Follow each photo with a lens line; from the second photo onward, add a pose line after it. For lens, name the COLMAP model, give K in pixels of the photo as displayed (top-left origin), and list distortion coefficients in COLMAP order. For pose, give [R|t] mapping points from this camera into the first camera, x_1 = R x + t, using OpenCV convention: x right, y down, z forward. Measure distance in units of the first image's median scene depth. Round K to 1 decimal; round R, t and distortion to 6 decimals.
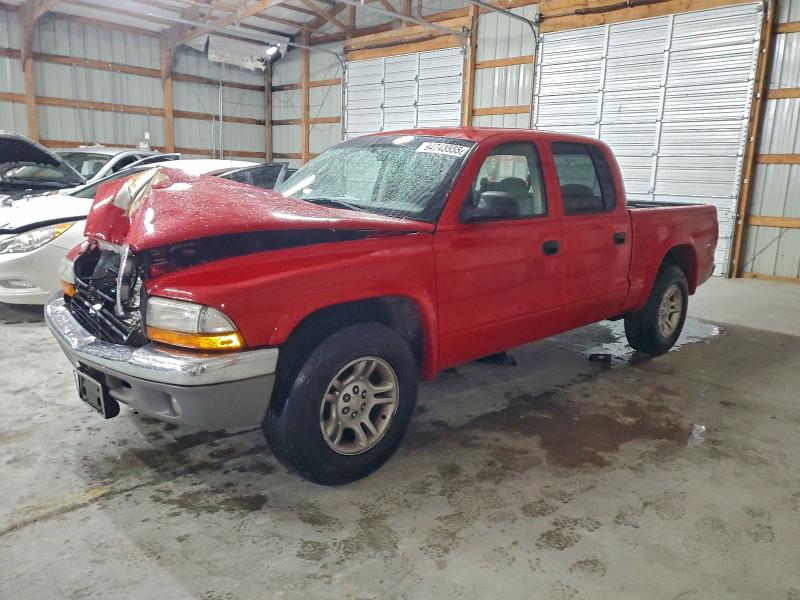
lens RADIAL K [[615.5, 0, 404.7], [0, 615.5, 297.8], [0, 0, 1]] dist [0.016068, 0.014240]
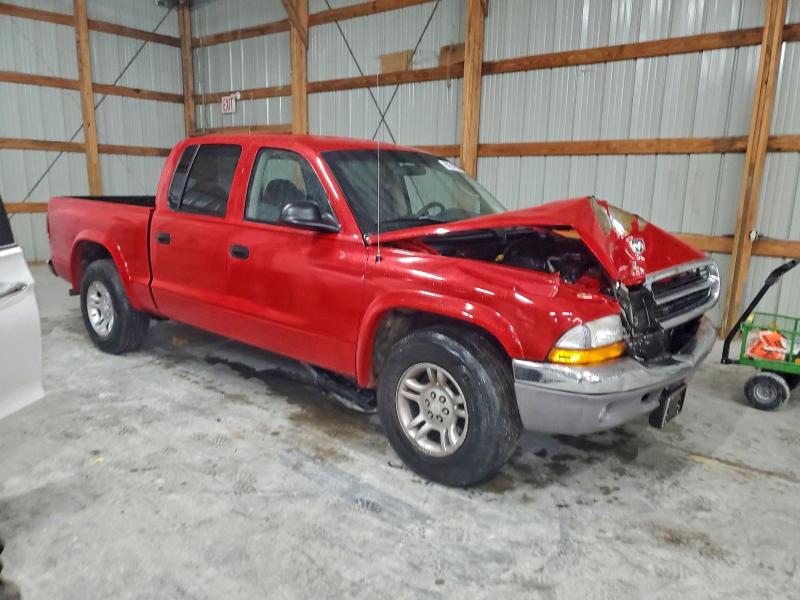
lens RADIAL K [[615.5, 0, 405.1], [0, 615.5, 304.2], [0, 0, 1]] dist [0.016068, 0.014240]
pose [[-0.070721, -0.228089, 0.971069, -1.444564], [0.156008, 0.958997, 0.236615, -0.347852], [-0.985221, 0.168228, -0.032237, 1.411980]]
